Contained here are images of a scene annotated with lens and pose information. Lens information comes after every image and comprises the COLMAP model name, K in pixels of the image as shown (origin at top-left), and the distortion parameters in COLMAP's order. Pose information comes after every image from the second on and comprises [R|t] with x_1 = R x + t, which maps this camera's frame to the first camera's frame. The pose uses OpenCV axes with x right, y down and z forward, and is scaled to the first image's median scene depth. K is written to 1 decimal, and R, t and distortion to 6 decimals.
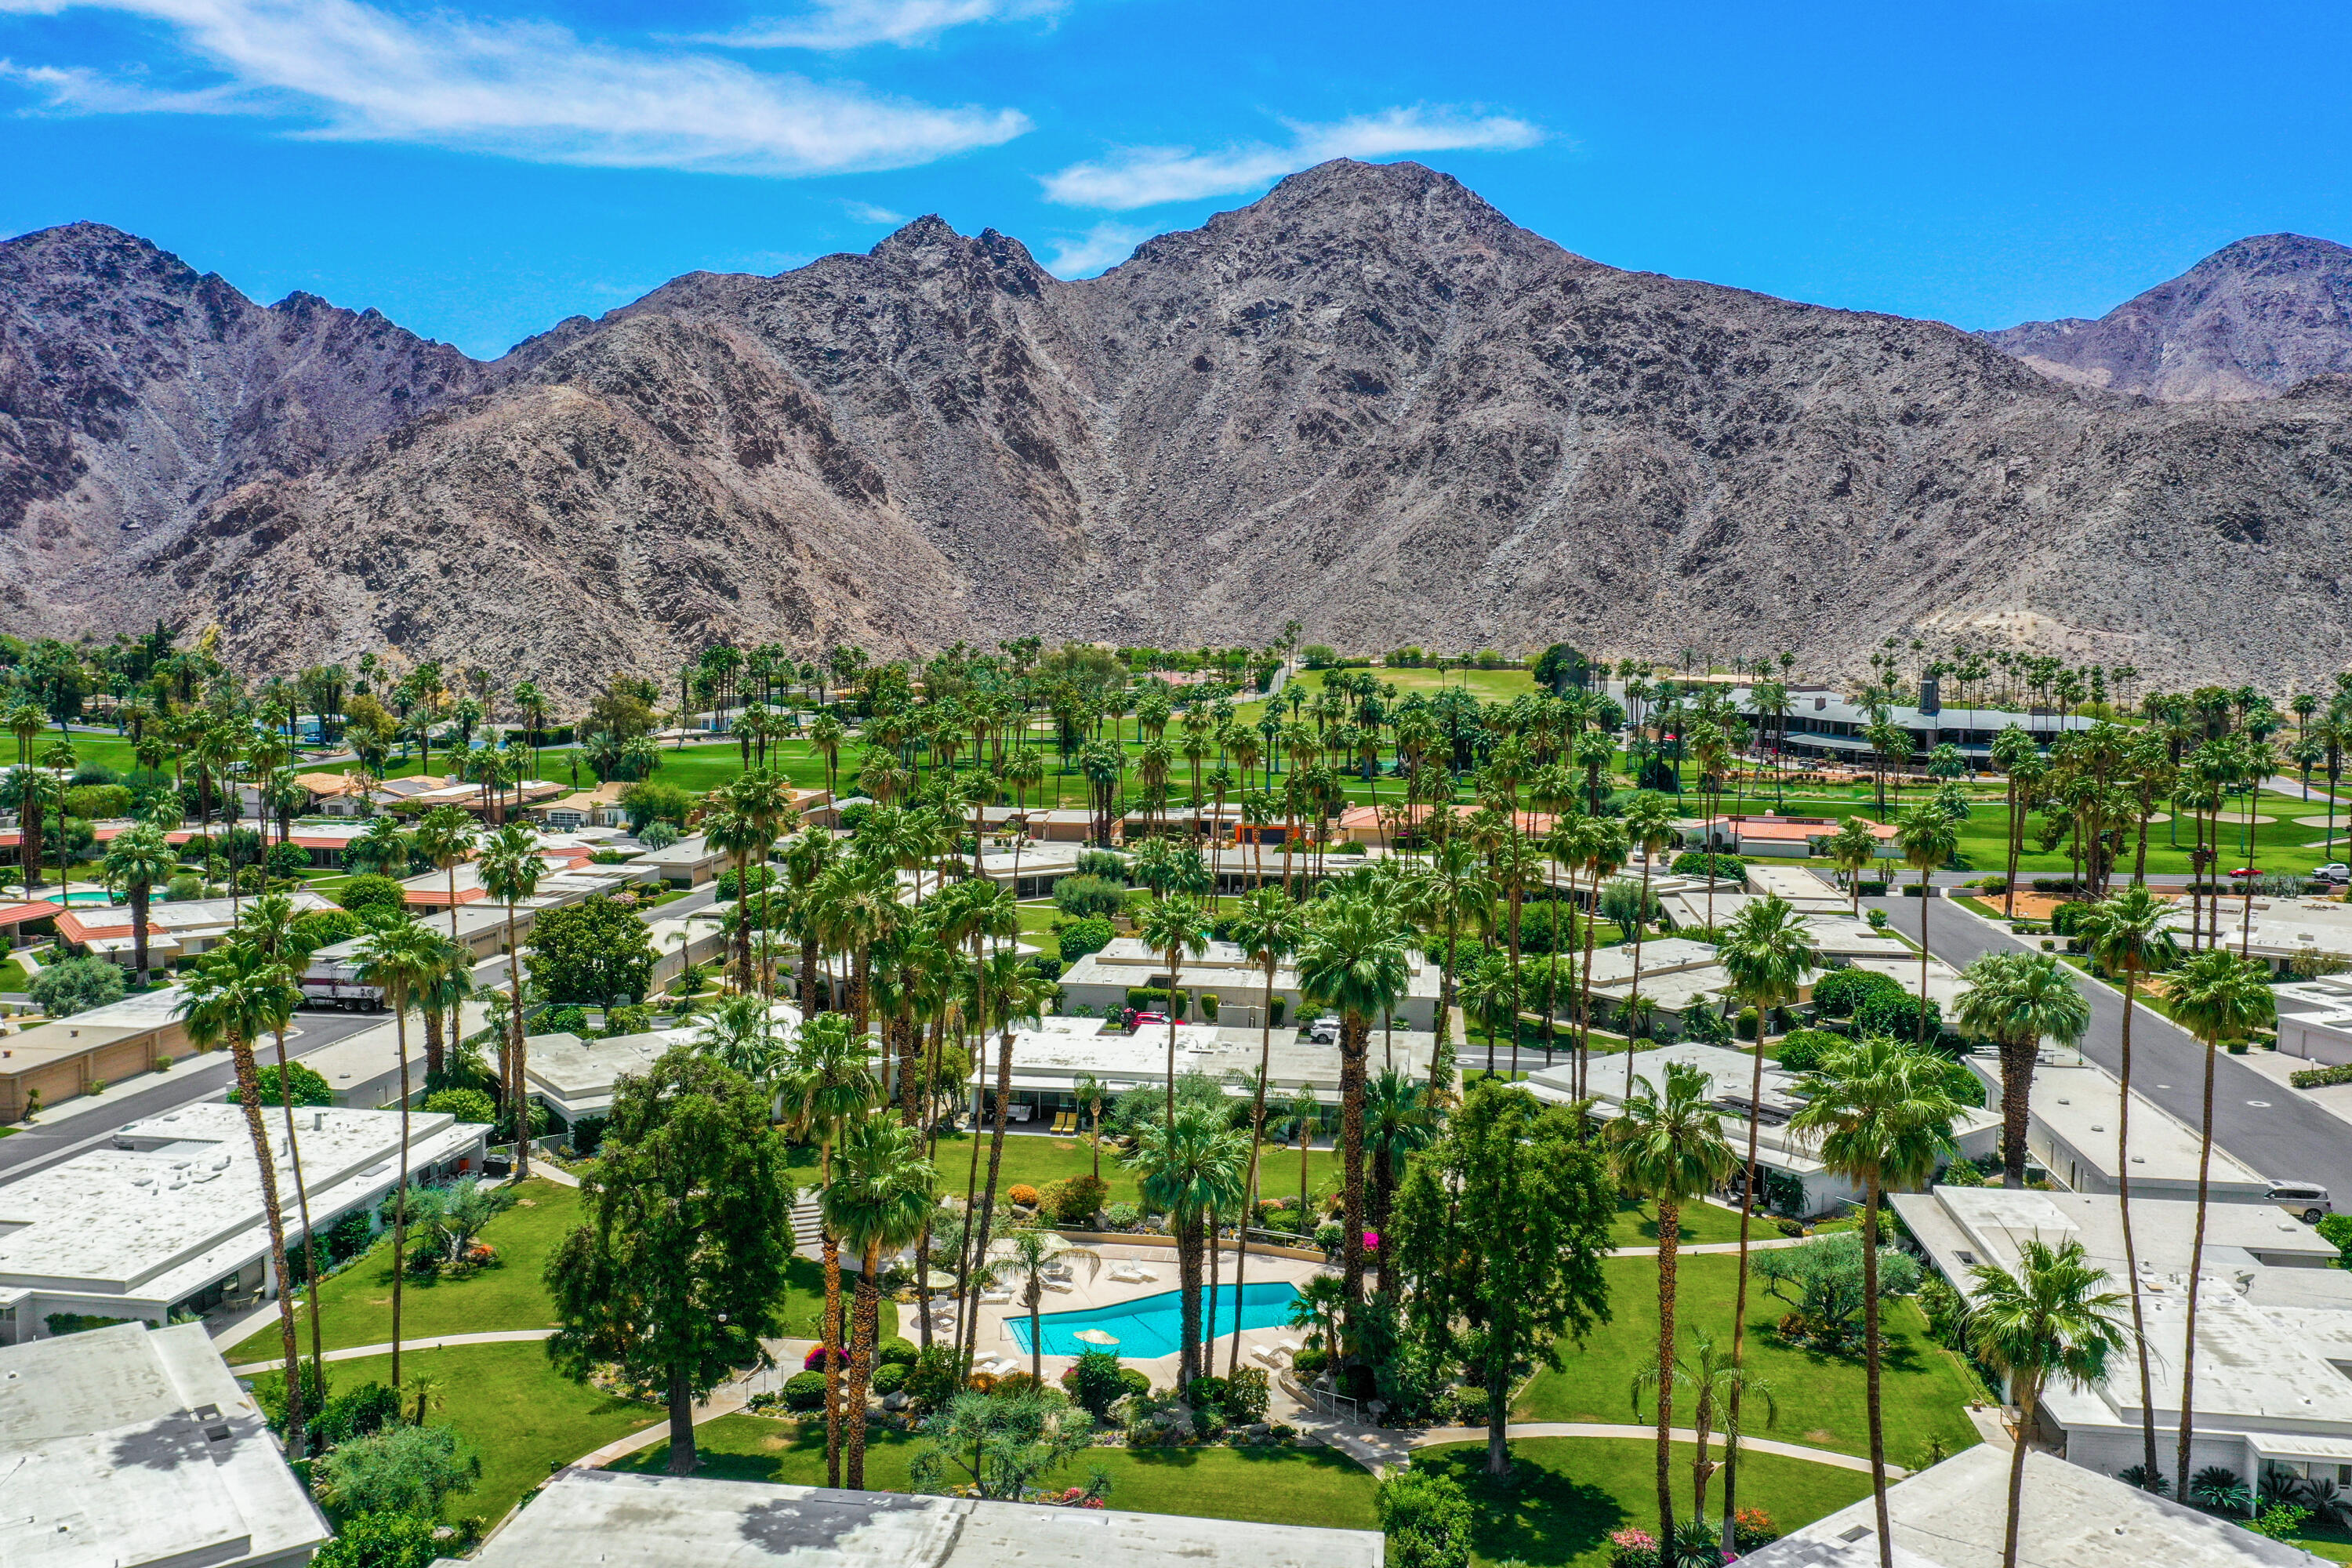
lens RADIAL K [[1839.3, 0, 1200.6], [0, 1839.3, 904.1], [0, 0, 1]] dist [0.001390, 0.005004]
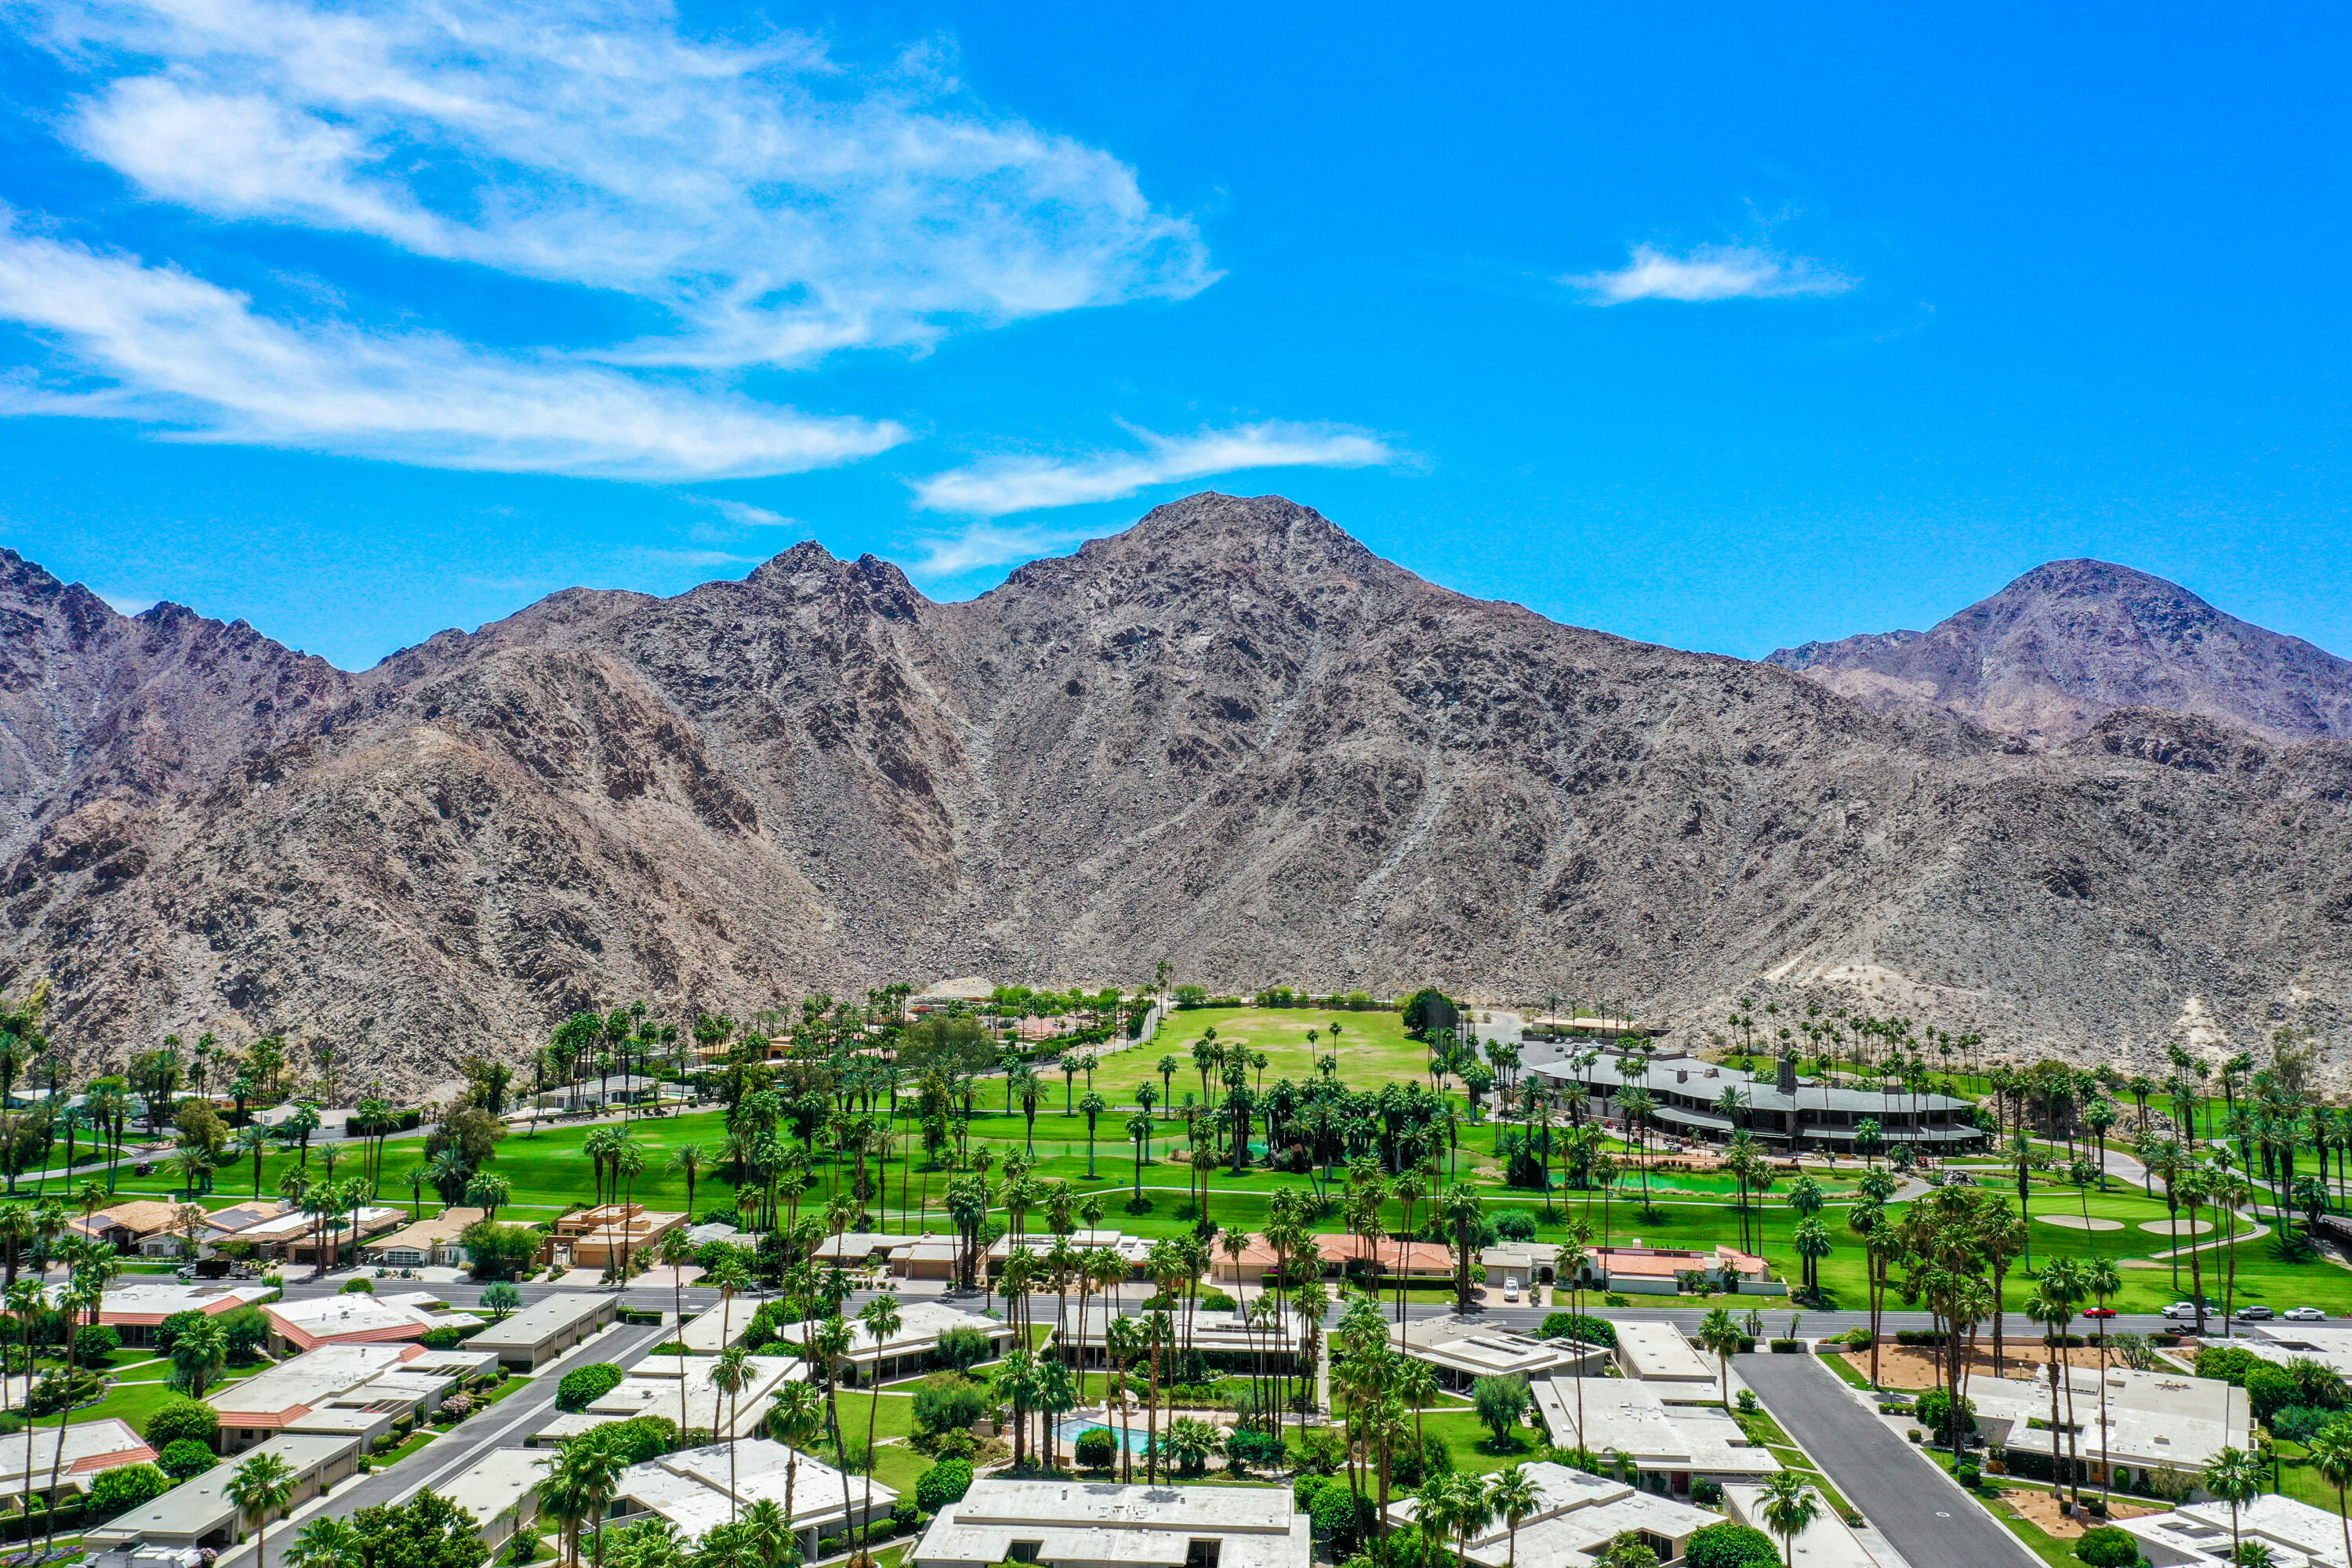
lens RADIAL K [[1835.6, 0, 1211.3], [0, 1835.6, 648.9], [0, 0, 1]] dist [-0.001095, 0.003088]
pose [[0.997626, 0.000543, 0.068858, 0.006838], [0.010024, 0.988173, -0.153015, -0.170841], [-0.068126, 0.153342, 0.985822, -0.015647]]
